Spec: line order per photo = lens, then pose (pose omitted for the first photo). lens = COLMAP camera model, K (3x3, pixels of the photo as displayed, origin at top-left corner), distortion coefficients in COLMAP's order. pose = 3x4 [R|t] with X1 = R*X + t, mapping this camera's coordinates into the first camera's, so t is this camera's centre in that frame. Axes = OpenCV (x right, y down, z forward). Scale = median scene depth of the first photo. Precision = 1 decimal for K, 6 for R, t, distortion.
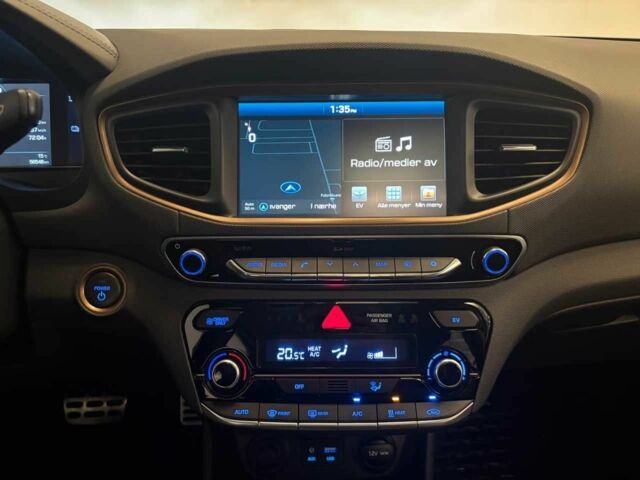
lens RADIAL K [[454.0, 0, 320.0], [0, 454.0, 240.0], [0, 0, 1]] dist [-0.000225, -0.000669]
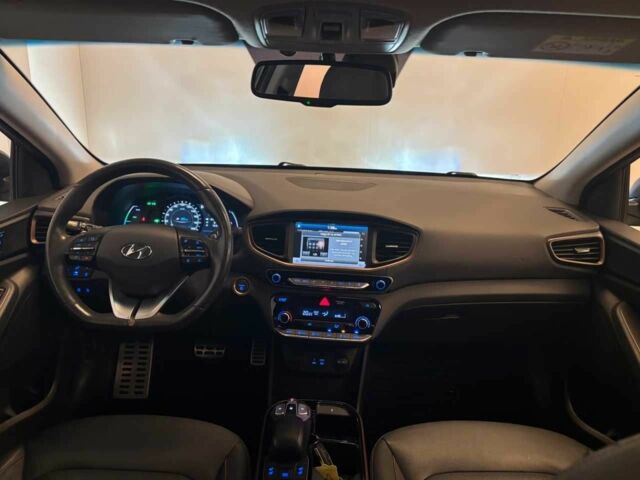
lens RADIAL K [[454.0, 0, 320.0], [0, 454.0, 240.0], [0, 0, 1]] dist [-0.000225, -0.000669]
pose [[0.994340, 0.062275, -0.086084, 0.228062], [-0.067330, 0.996095, -0.057113, -0.045662], [0.082191, 0.062586, 0.994650, -1.840734]]
